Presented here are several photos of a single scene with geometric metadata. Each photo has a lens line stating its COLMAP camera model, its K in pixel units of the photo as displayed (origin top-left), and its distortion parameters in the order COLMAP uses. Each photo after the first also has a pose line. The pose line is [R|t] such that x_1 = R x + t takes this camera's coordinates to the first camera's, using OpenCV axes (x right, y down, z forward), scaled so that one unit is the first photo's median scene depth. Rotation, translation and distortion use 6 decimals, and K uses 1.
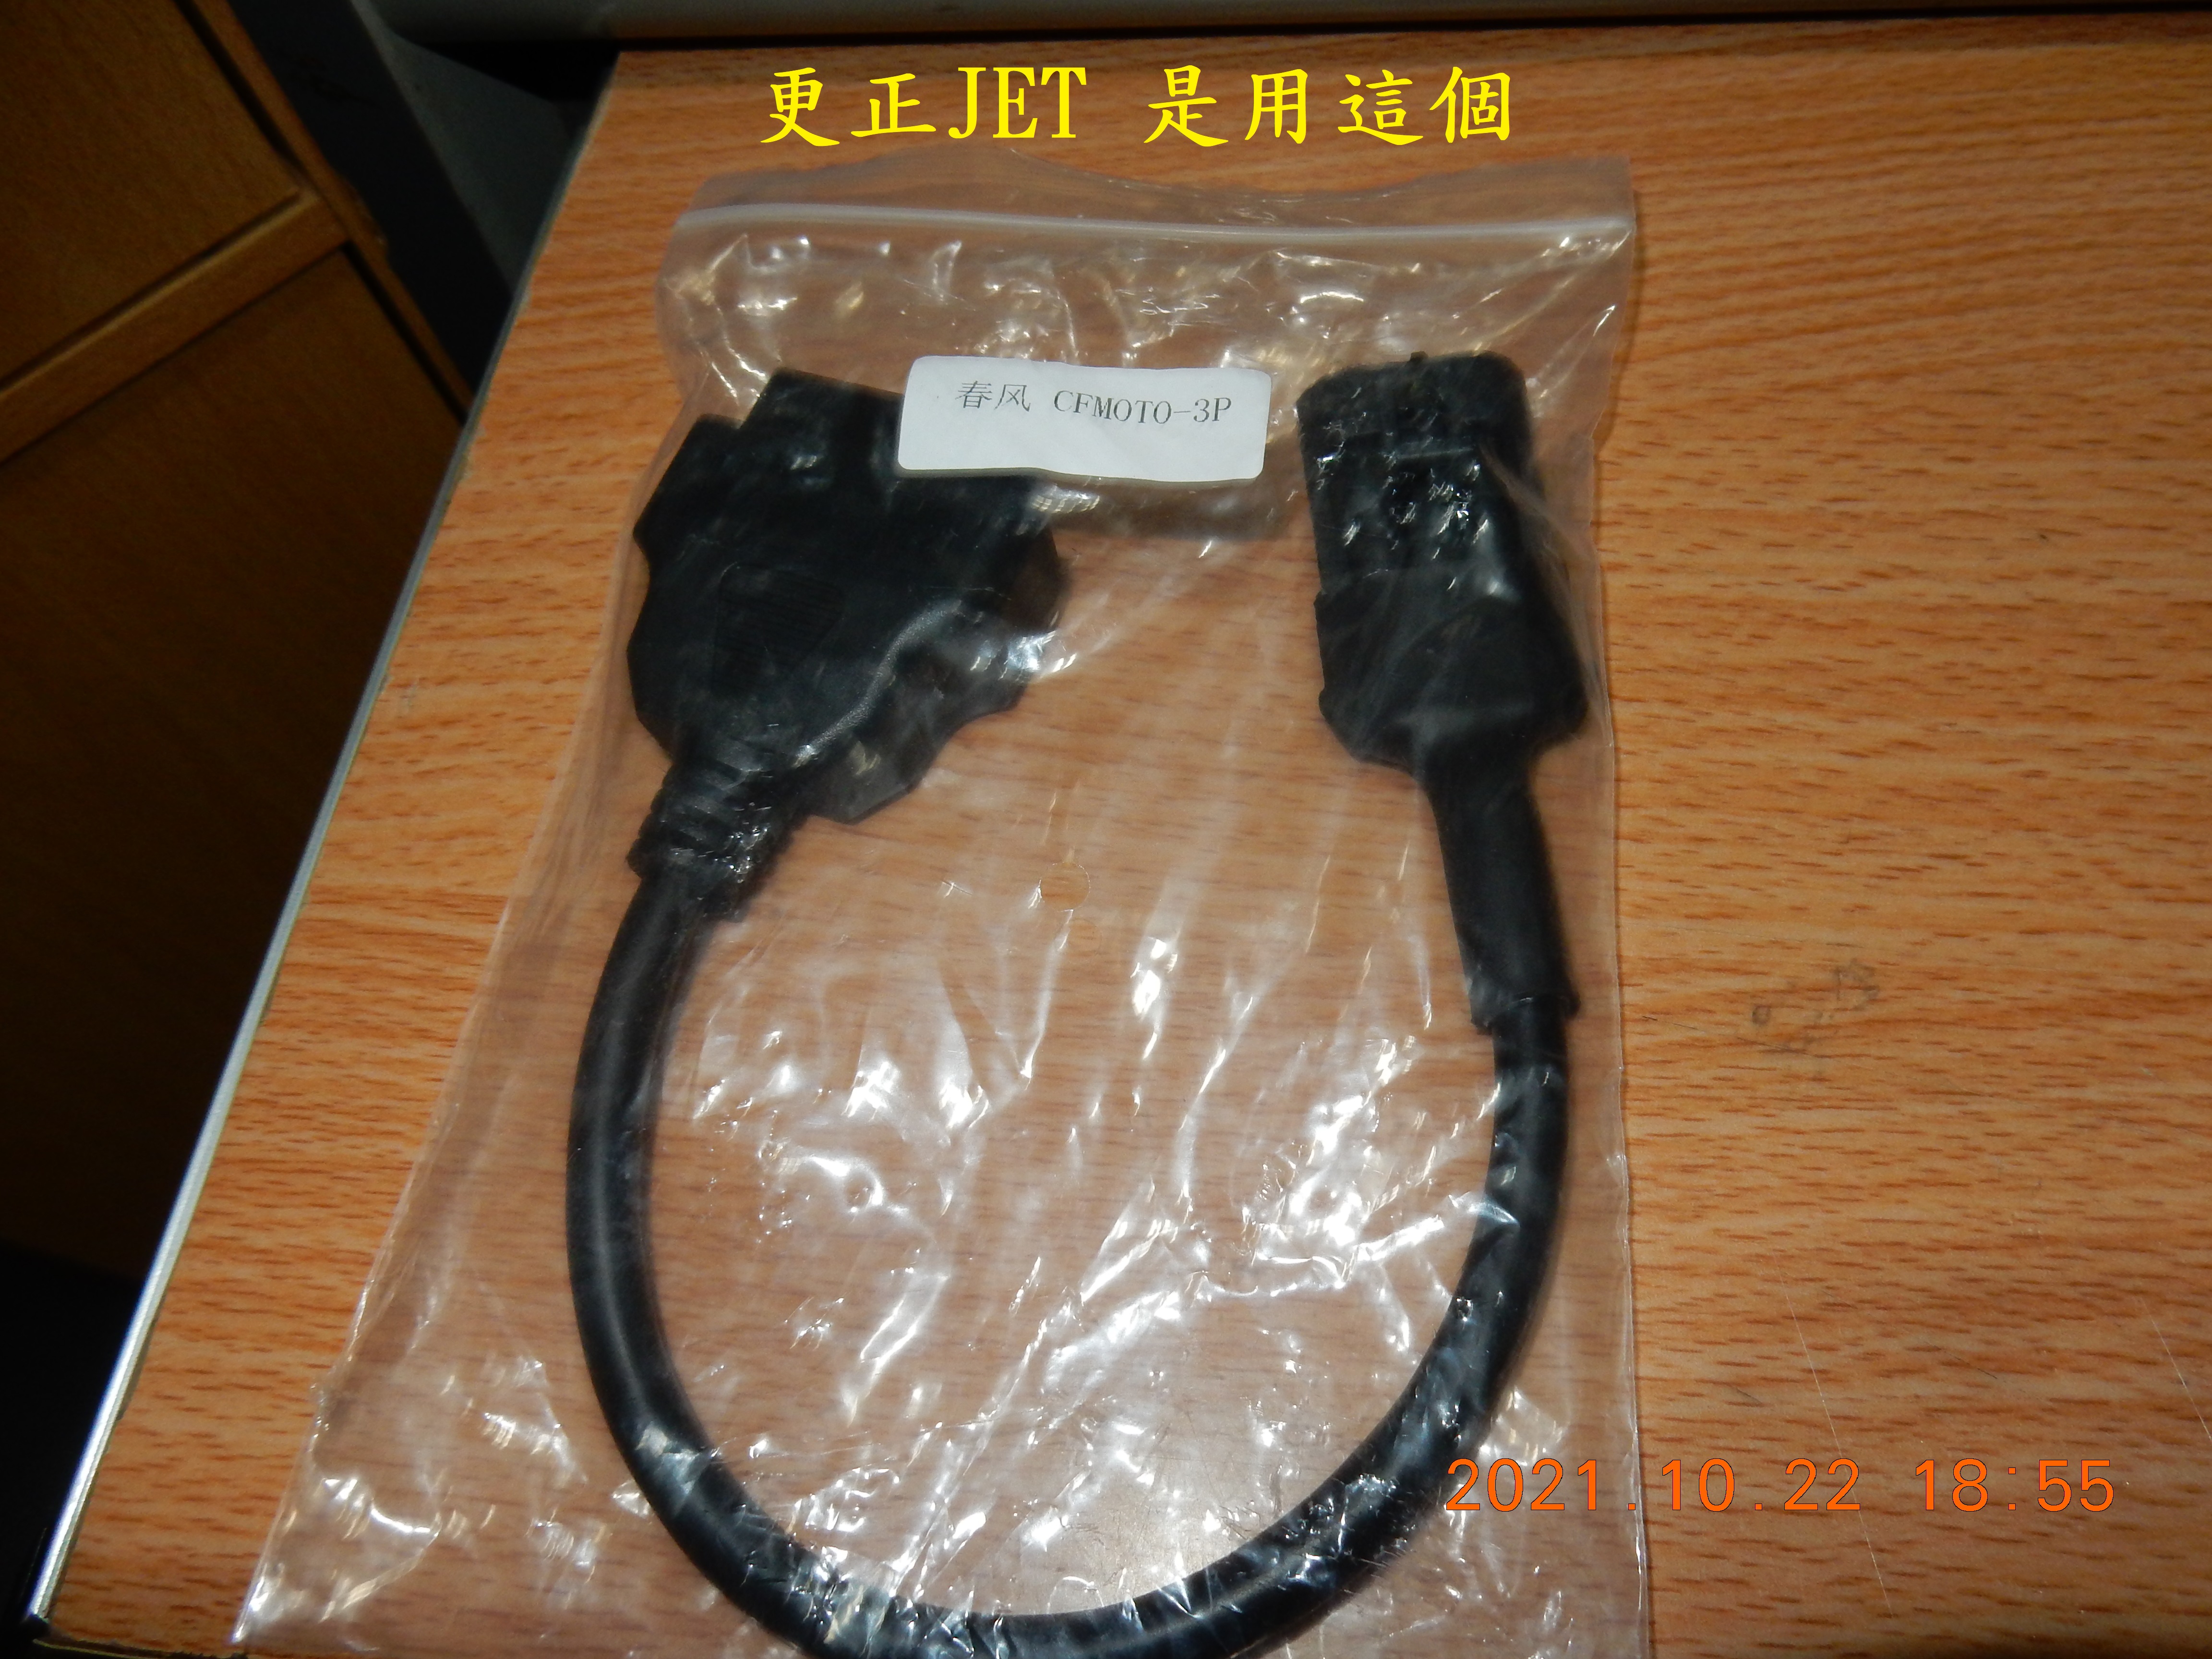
lens RADIAL K [[1669.1, 0, 1091.3], [0, 1669.1, 833.6], [0, 0, 1]] dist [0.006466, -0.005830]
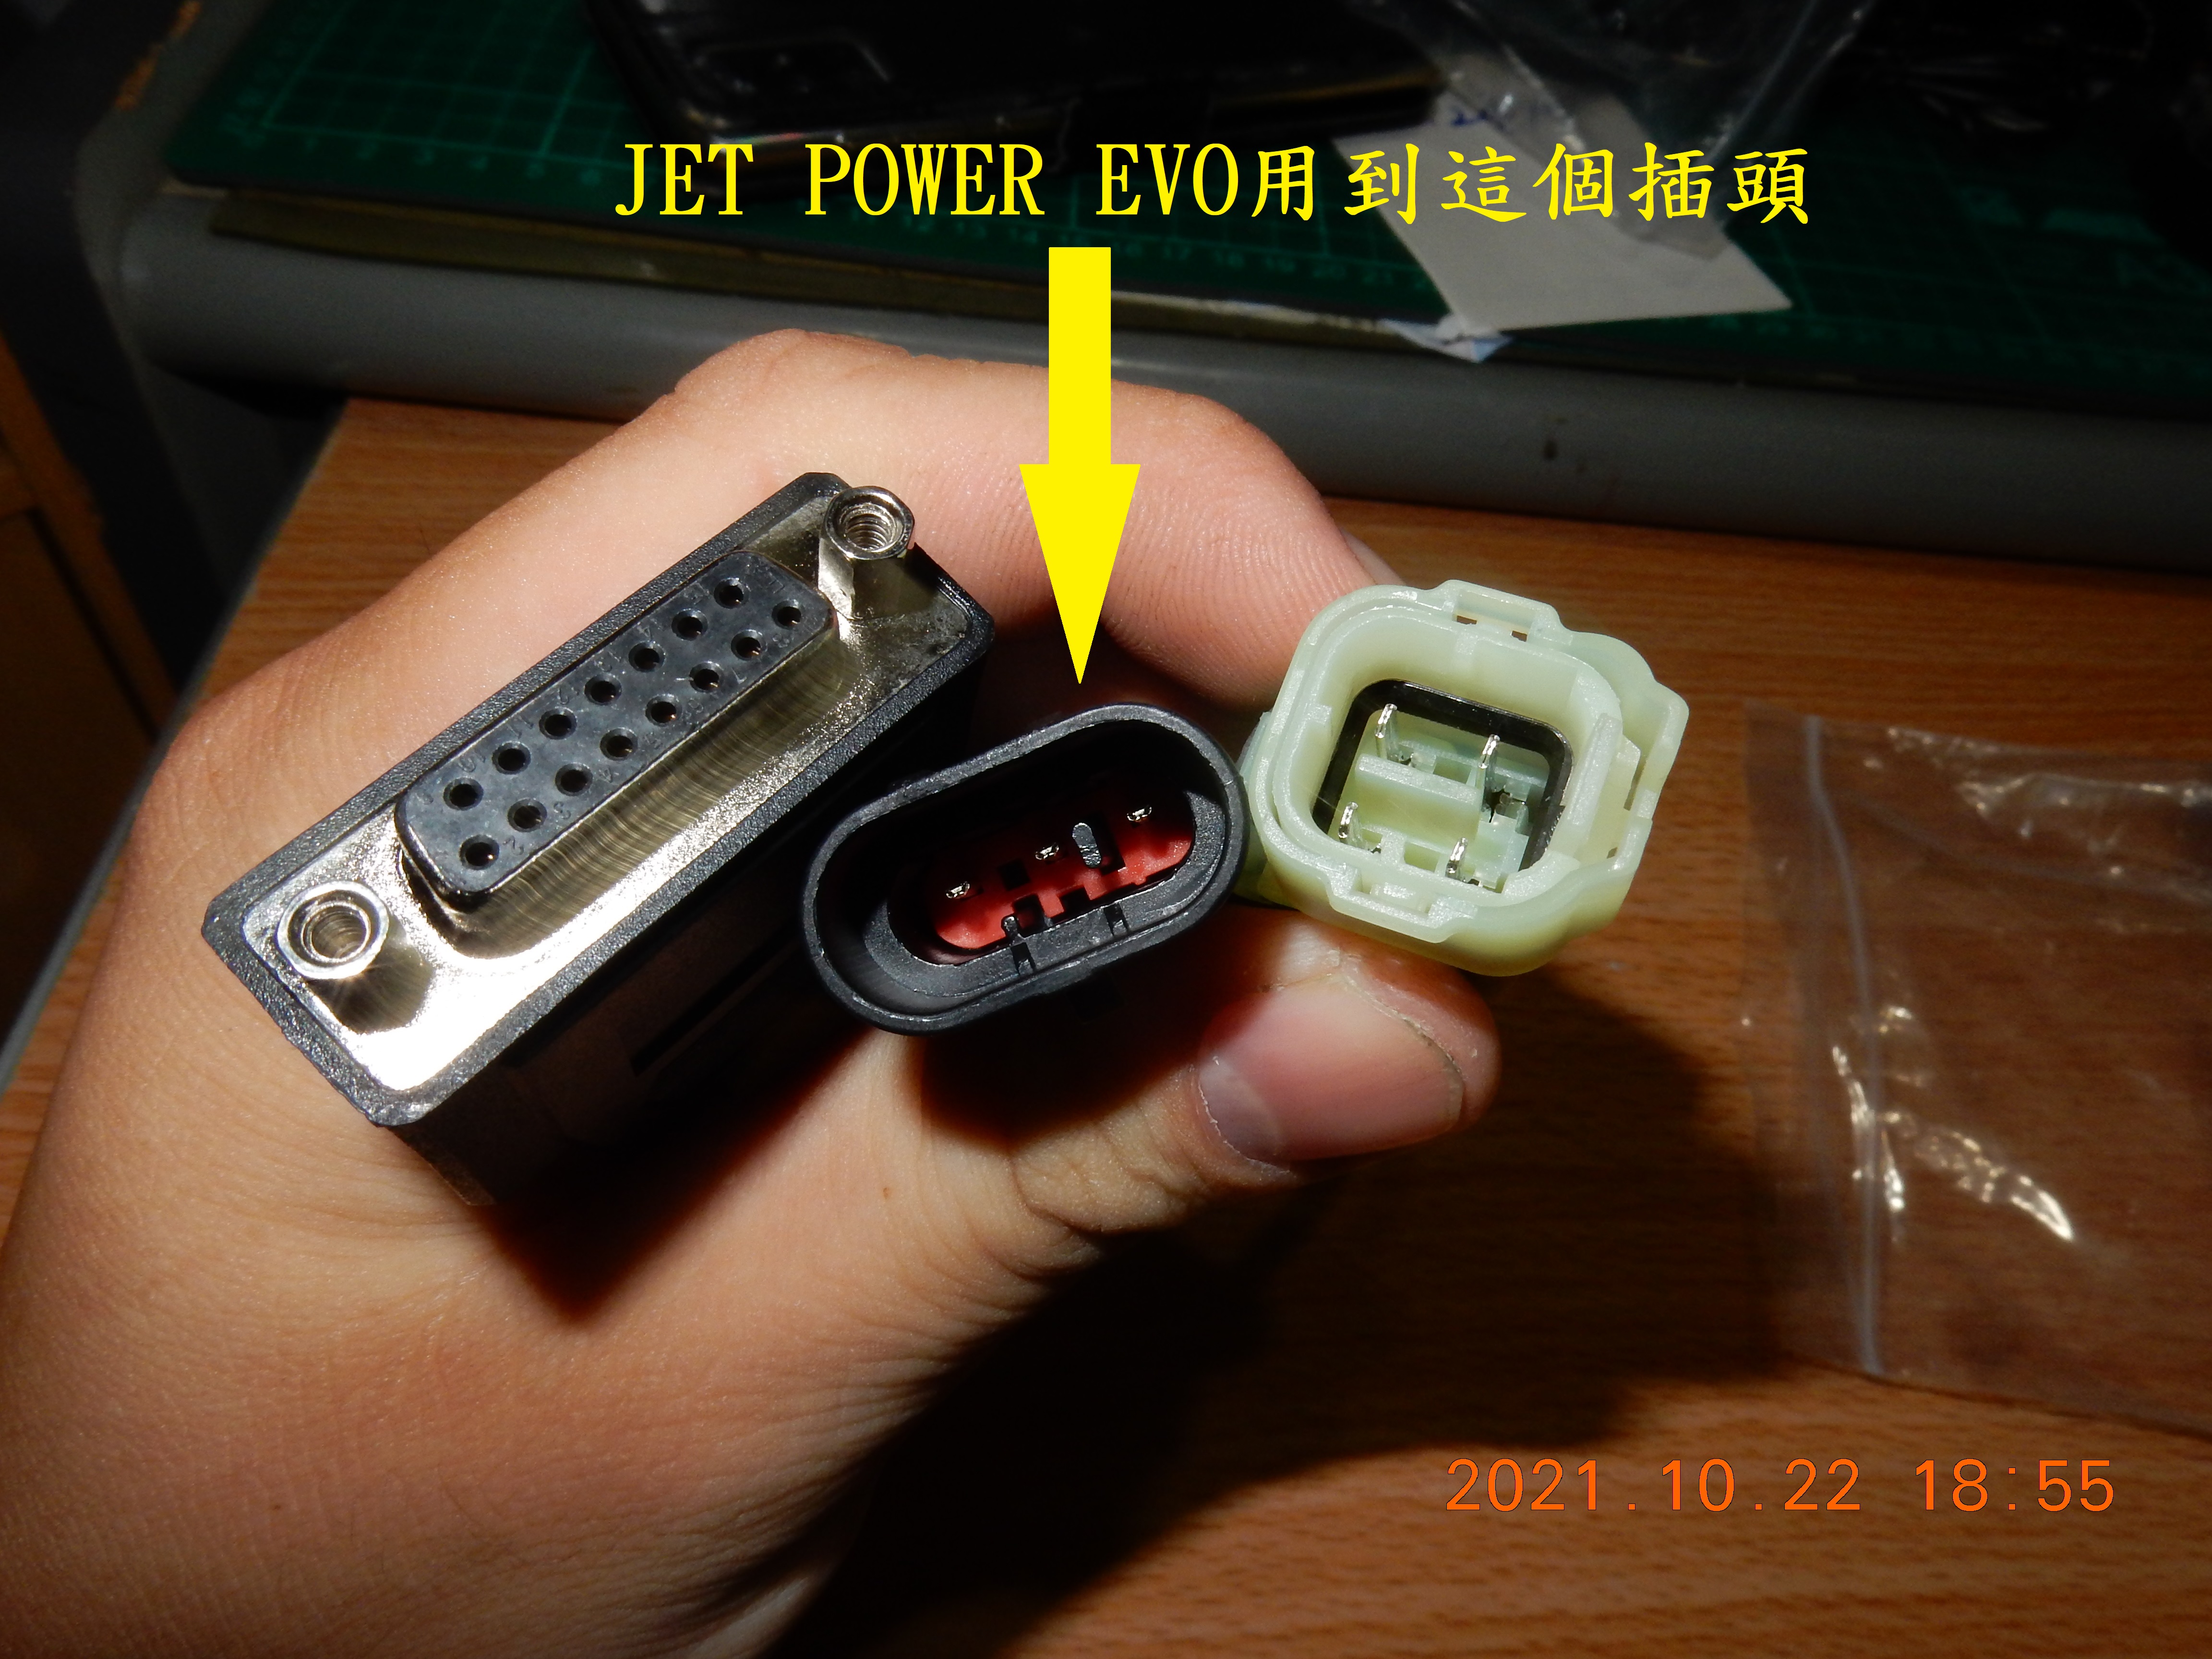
lens RADIAL K [[1645.7, 0, 1089.5], [0, 1645.7, 830.8], [0, 0, 1]] dist [0.012528, -0.018965]
pose [[0.971916, 0.064666, 0.226270, -0.015453], [-0.023110, 0.983084, -0.181689, 0.062696], [-0.234191, 0.171357, 0.956970, -0.299155]]
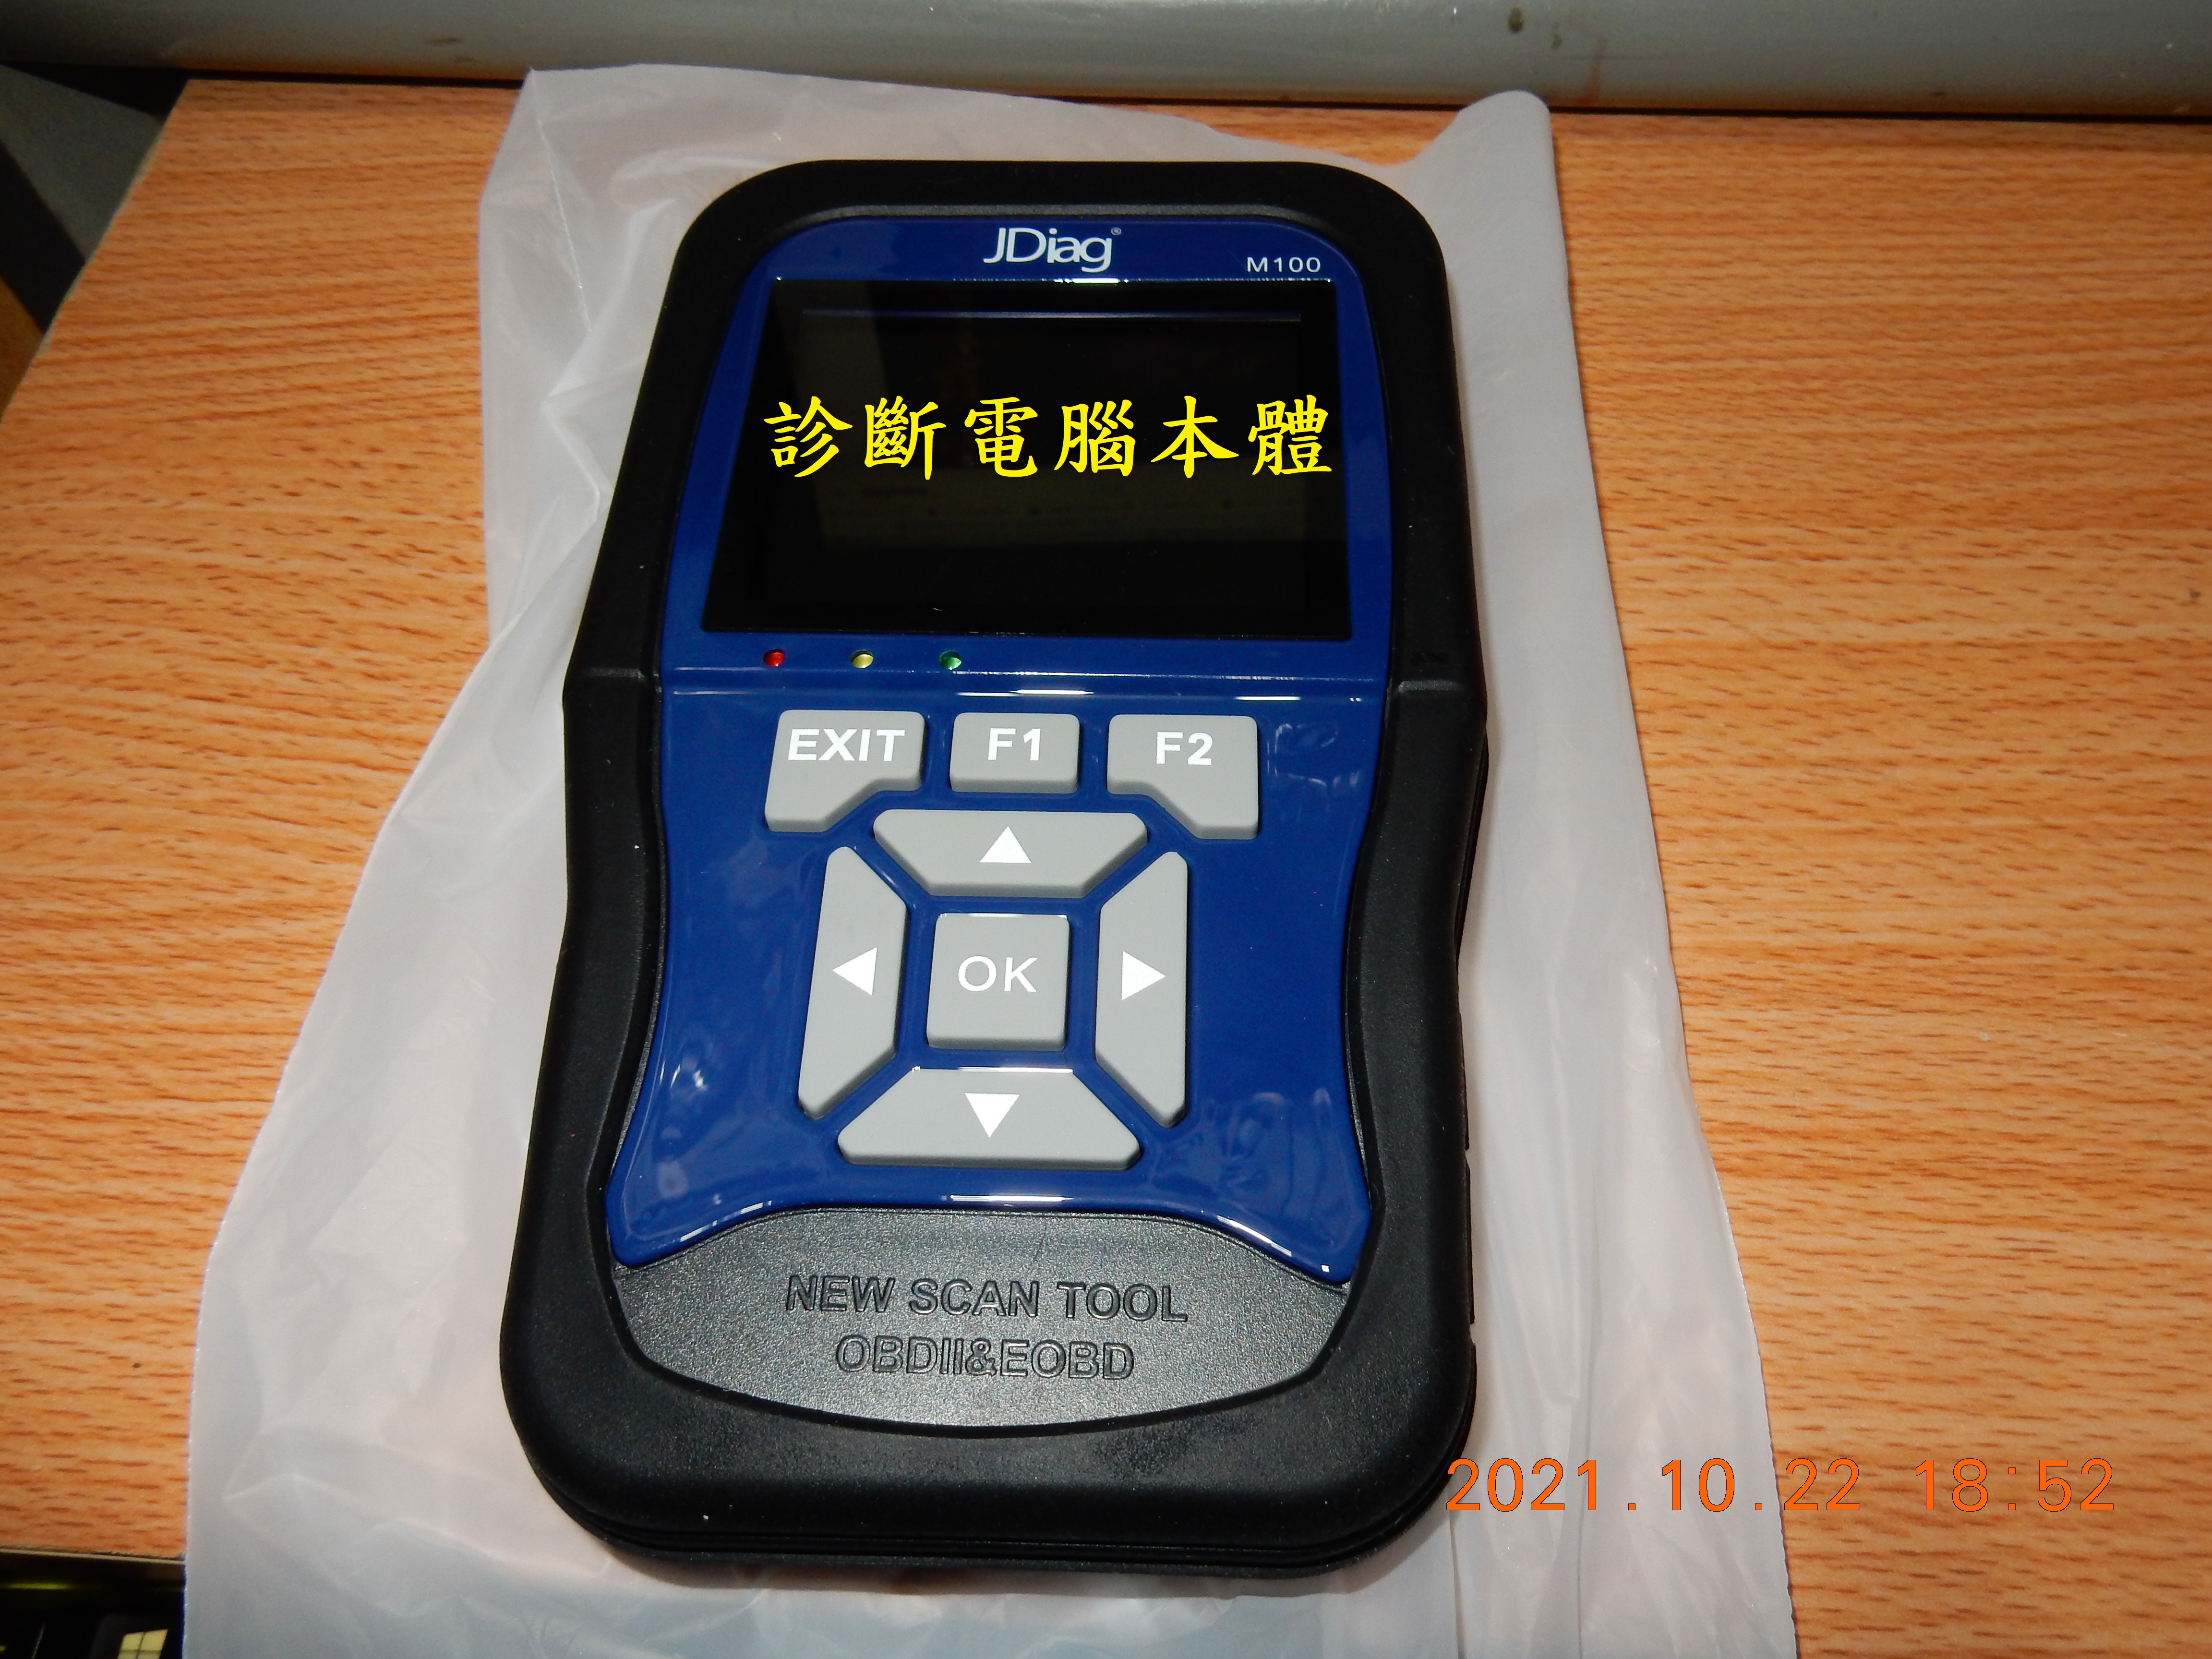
lens RADIAL K [[1669.1, 0, 1097.3], [0, 1669.1, 827.8], [0, 0, 1]] dist [0.006466, -0.005830]
pose [[0.995991, 0.007979, 0.089094, 0.319370], [-0.006100, 0.999754, -0.021346, 0.027888], [-0.089242, 0.020717, 0.995794, -0.197281]]
